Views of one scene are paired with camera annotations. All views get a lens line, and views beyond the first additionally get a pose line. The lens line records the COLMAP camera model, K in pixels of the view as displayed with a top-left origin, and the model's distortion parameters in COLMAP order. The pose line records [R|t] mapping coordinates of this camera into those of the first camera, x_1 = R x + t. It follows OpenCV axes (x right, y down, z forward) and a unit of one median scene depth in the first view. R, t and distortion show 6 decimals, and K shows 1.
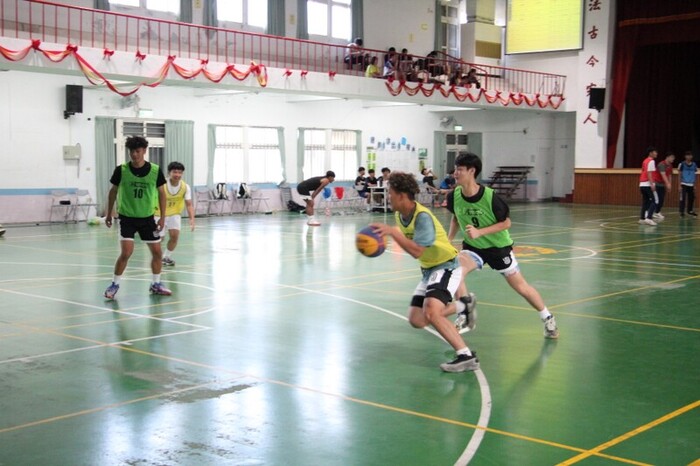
lens RADIAL K [[988.0, 0, 347.0], [0, 988.0, 233.9], [0, 0, 1]] dist [0.182805, 0.000000]
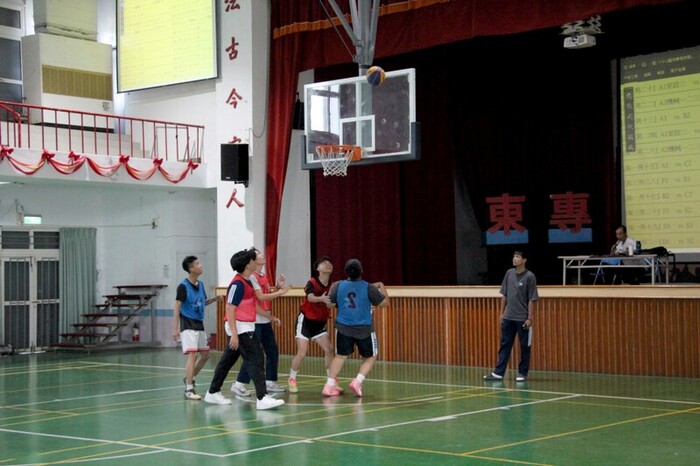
lens RADIAL K [[1153.6, 0, 344.6], [0, 1153.6, 244.0], [0, 0, 1]] dist [0.201175, 0.000000]
pose [[0.999614, -0.023807, 0.014287, 0.287304], [0.025066, 0.995110, -0.095539, -0.025929], [-0.011942, 0.095860, 0.995323, 0.348216]]
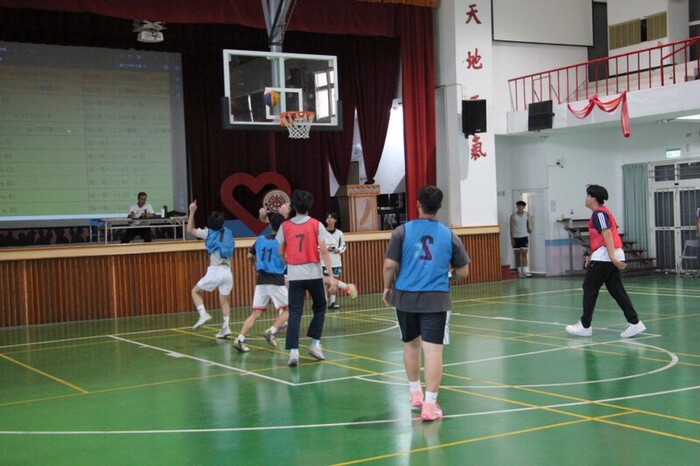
lens RADIAL K [[988.0, 0, 347.8], [0, 988.0, 235.5], [0, 0, 1]] dist [0.182805, 0.000000]
pose [[0.305092, -0.039030, 0.951523, -0.081626], [0.112787, 0.993609, 0.004593, -0.049127], [-0.945620, 0.105918, 0.307544, 0.609680]]
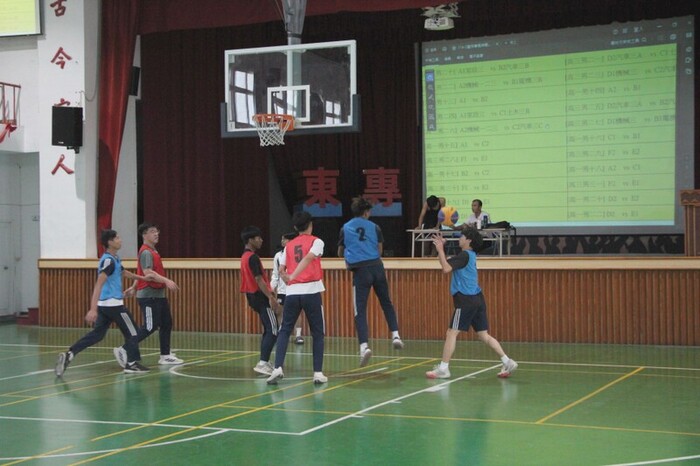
lens RADIAL K [[1153.6, 0, 342.9], [0, 1153.6, 228.5], [0, 0, 1]] dist [0.201175, 0.000000]
pose [[0.953934, -0.014563, 0.299662, 0.194240], [0.039069, 0.996346, -0.075951, -0.028702], [-0.297461, 0.084160, 0.951017, 0.364864]]
